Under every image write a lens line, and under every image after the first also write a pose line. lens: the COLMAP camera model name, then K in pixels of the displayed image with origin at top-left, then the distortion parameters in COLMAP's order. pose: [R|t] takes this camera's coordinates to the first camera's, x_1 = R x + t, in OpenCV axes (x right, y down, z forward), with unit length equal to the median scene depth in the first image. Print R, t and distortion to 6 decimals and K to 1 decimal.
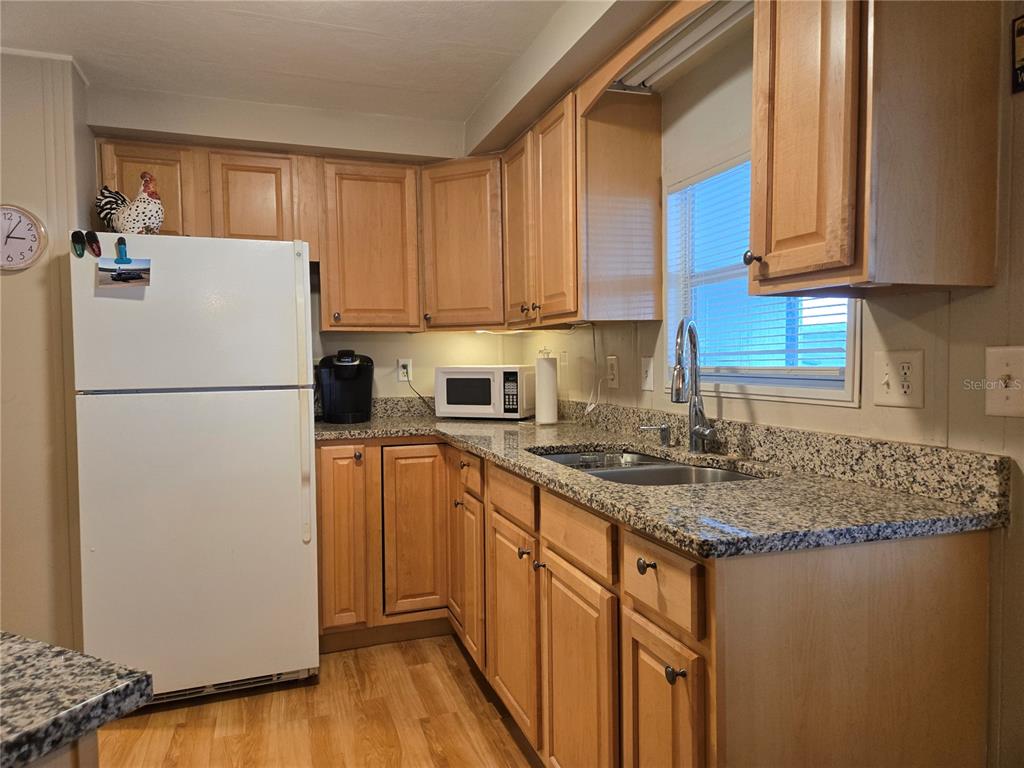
lens RADIAL K [[682.2, 0, 505.2], [0, 682.2, 382.0], [0, 0, 1]] dist [0.070973, -0.056662]
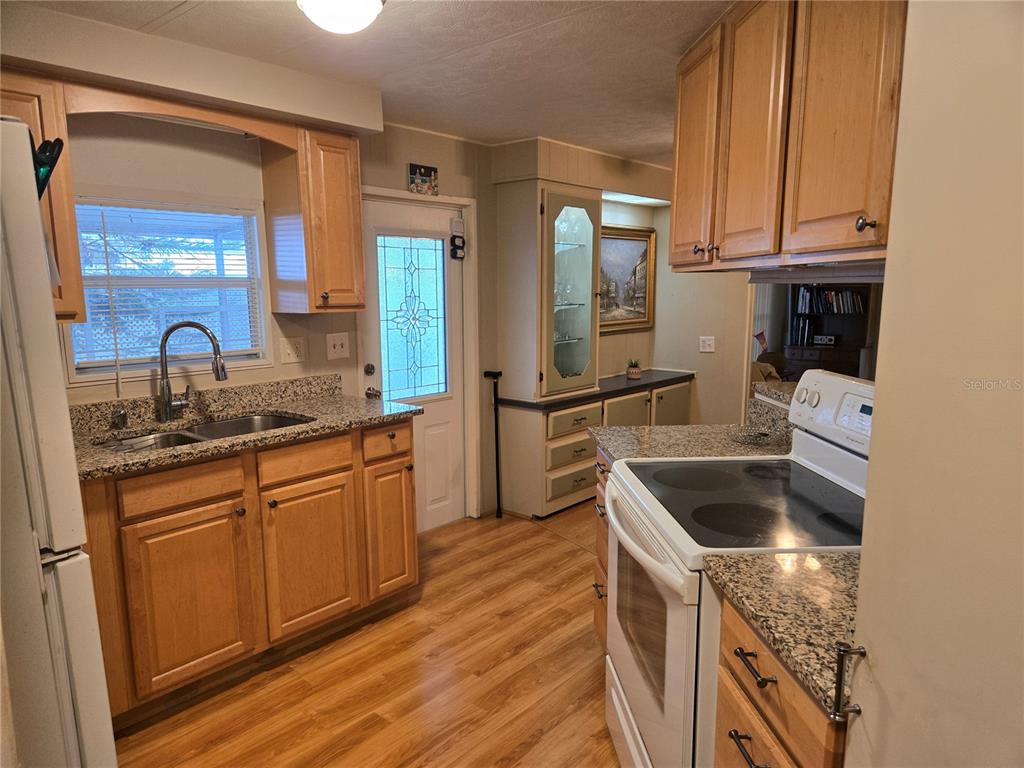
lens RADIAL K [[682.2, 0, 505.5], [0, 682.2, 389.5], [0, 0, 1]] dist [0.070973, -0.056662]
pose [[-0.500524, -0.111799, 0.858474, -0.941518], [0.046695, 0.986696, 0.155723, -0.107788], [-0.864463, 0.118029, -0.488645, 0.862337]]
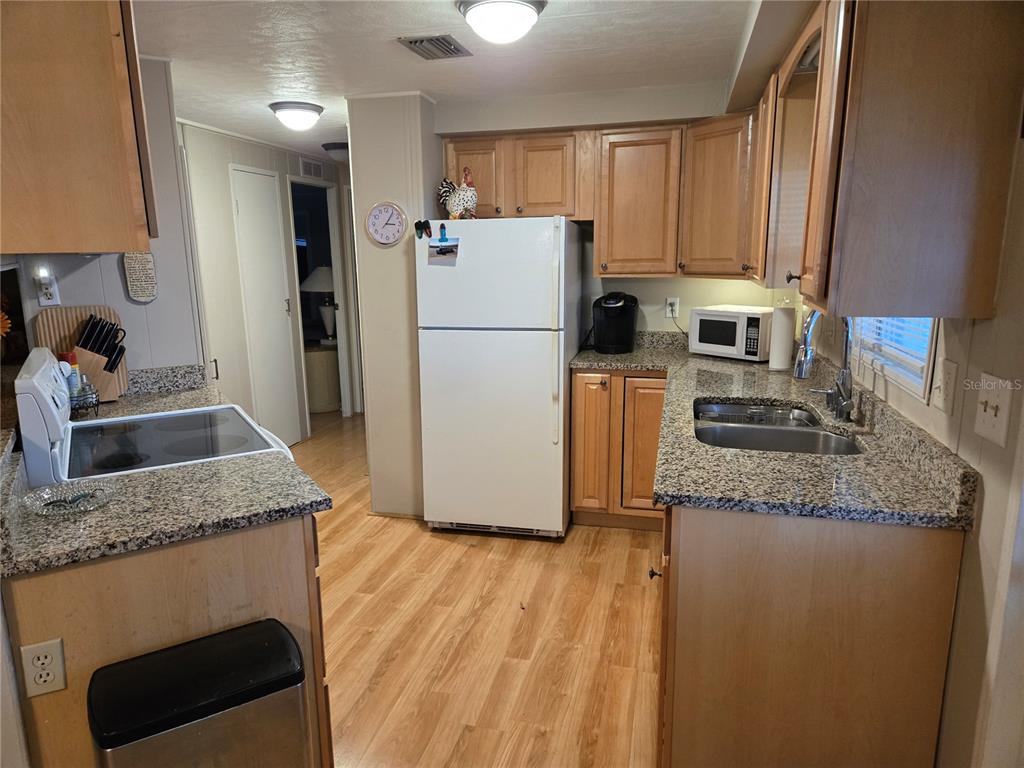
lens RADIAL K [[682.2, 0, 504.7], [0, 682.2, 390.5], [0, 0, 1]] dist [0.070973, -0.056662]
pose [[0.841839, 0.108472, -0.528716, 0.327718], [-0.018998, 0.984944, 0.171824, -0.100330], [0.539394, -0.134604, 0.831225, -0.165774]]
